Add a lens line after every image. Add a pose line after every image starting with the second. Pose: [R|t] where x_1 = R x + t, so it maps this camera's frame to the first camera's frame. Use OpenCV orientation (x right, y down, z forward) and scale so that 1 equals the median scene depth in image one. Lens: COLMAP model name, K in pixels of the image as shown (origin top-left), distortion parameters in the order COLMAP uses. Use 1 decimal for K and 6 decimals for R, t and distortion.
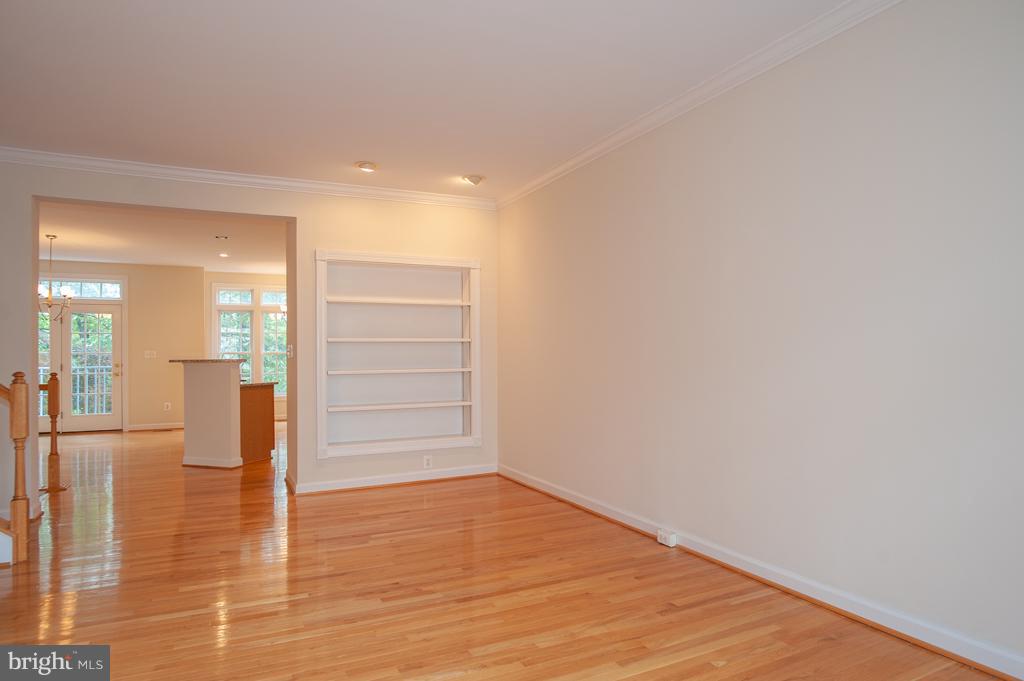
lens RADIAL K [[609.7, 0, 510.2], [0, 609.7, 347.9], [0, 0, 1]] dist [-0.042219, 0.021212]
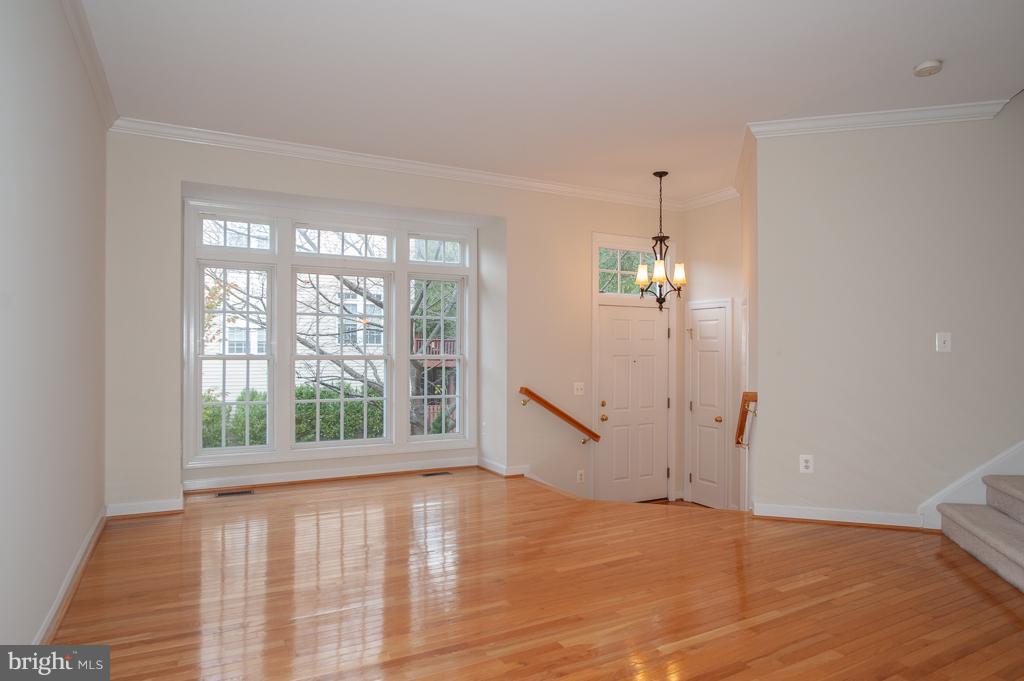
lens RADIAL K [[596.4, 0, 512.0], [0, 596.4, 340.5], [0, 0, 1]] dist [-0.096265, 0.000054]
pose [[-0.999148, -0.003463, -0.041126, -0.064728], [-0.002605, 0.999778, -0.020902, 0.015249], [0.041189, -0.020777, -0.998935, 1.019741]]
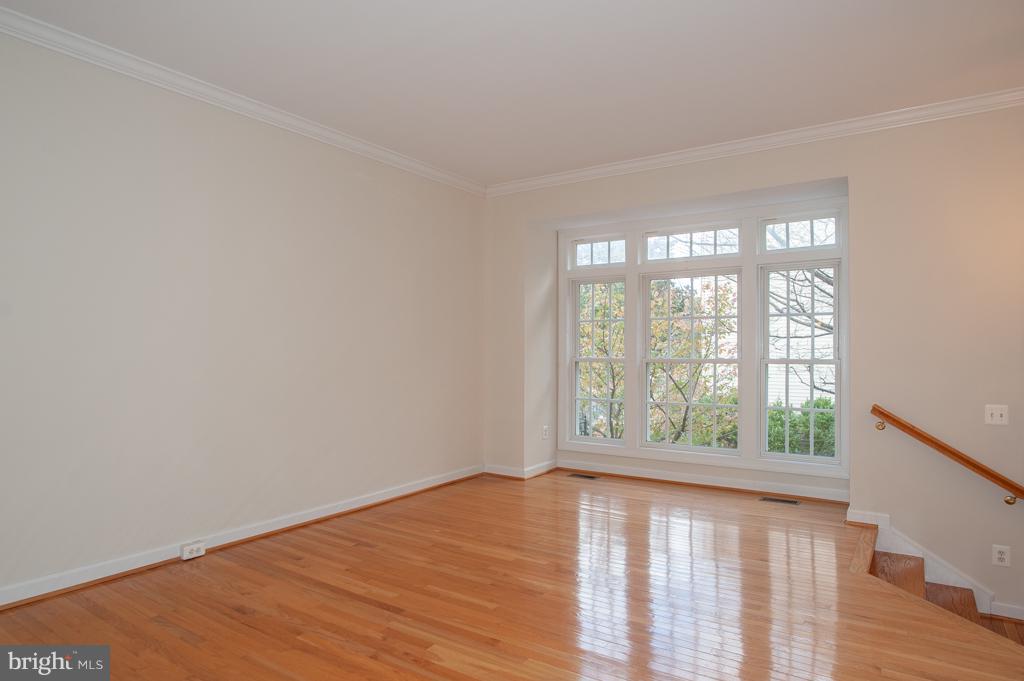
lens RADIAL K [[609.7, 0, 510.2], [0, 609.7, 347.9], [0, 0, 1]] dist [-0.042219, 0.021212]
pose [[-0.496124, 0.010178, 0.868192, -0.562264], [-0.000239, 0.999930, -0.011859, 0.012566], [-0.868252, -0.006091, -0.496086, 0.752339]]
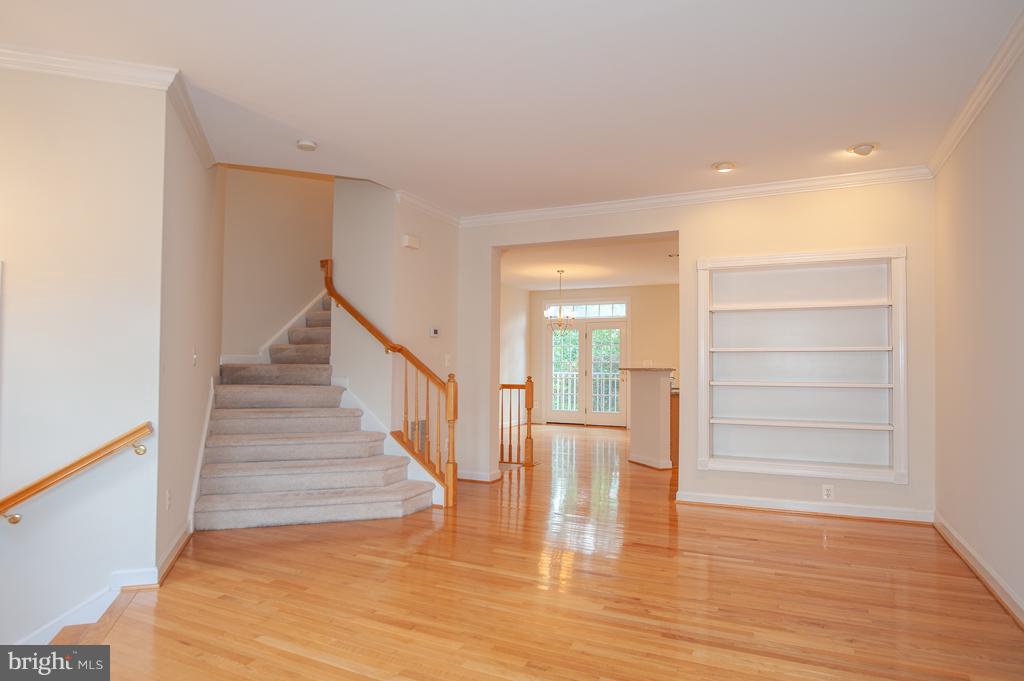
lens RADIAL K [[609.7, 0, 510.2], [0, 609.7, 347.9], [0, 0, 1]] dist [-0.042219, 0.021212]
pose [[0.615971, -0.010569, -0.787698, 0.279924], [-0.003054, 0.999870, -0.015804, 0.000586], [0.787763, 0.012141, 0.615859, 0.143461]]
